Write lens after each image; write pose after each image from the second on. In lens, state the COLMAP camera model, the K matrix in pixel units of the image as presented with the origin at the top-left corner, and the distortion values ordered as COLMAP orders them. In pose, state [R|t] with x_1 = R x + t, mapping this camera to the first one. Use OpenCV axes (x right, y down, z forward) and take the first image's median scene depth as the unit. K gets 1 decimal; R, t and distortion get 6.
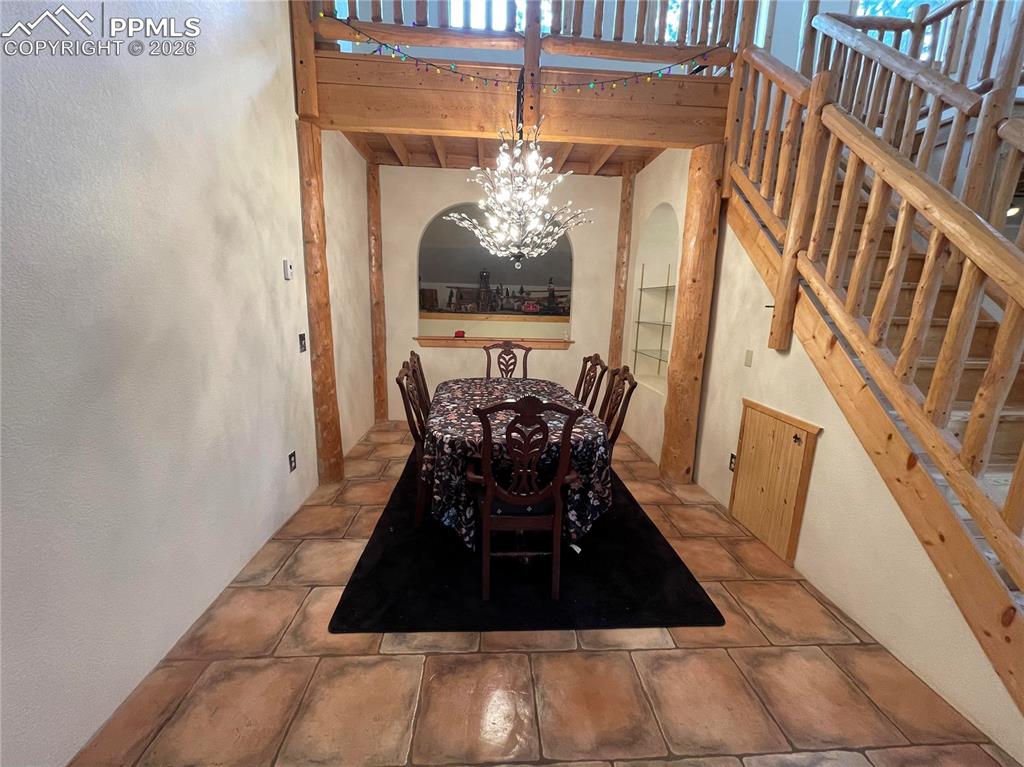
lens RADIAL K [[415.5, 0, 510.6], [0, 415.5, 382.6], [0, 0, 1]] dist [-0.006212, 0.001953]
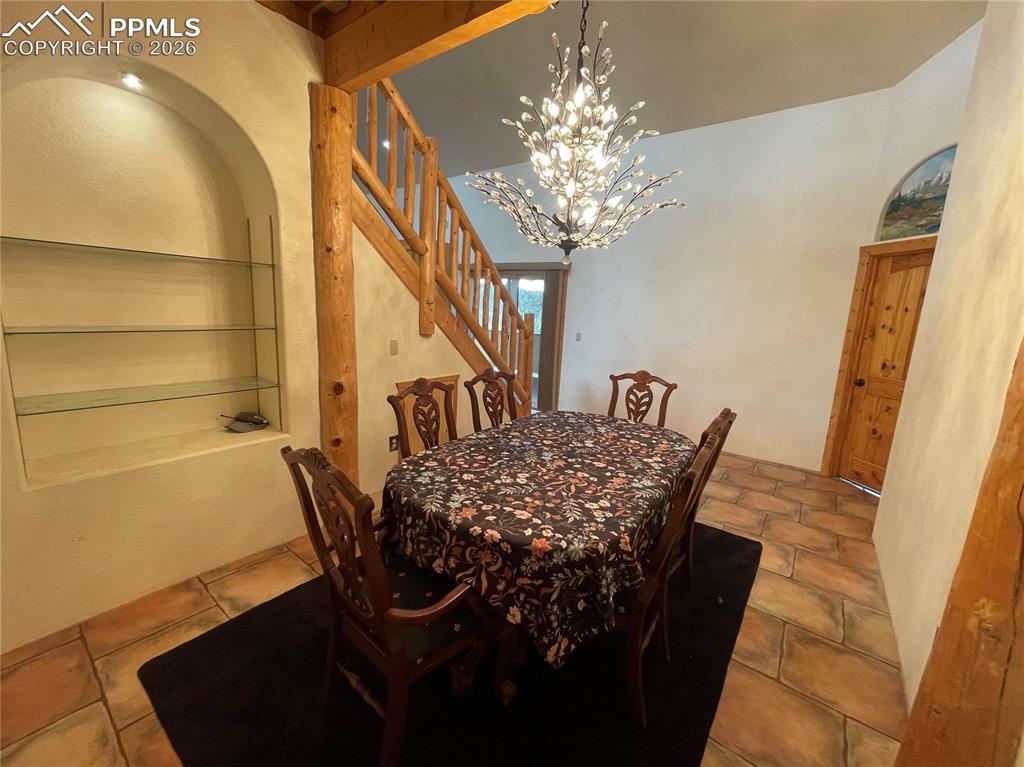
lens RADIAL K [[415.5, 0, 508.2], [0, 415.5, 387.9], [0, 0, 1]] dist [-0.006212, 0.001953]
pose [[-0.758605, -0.187434, 0.624009, -0.425989], [0.055975, 0.935439, 0.349028, -0.372440], [-0.649142, 0.299703, -0.699137, 1.822794]]
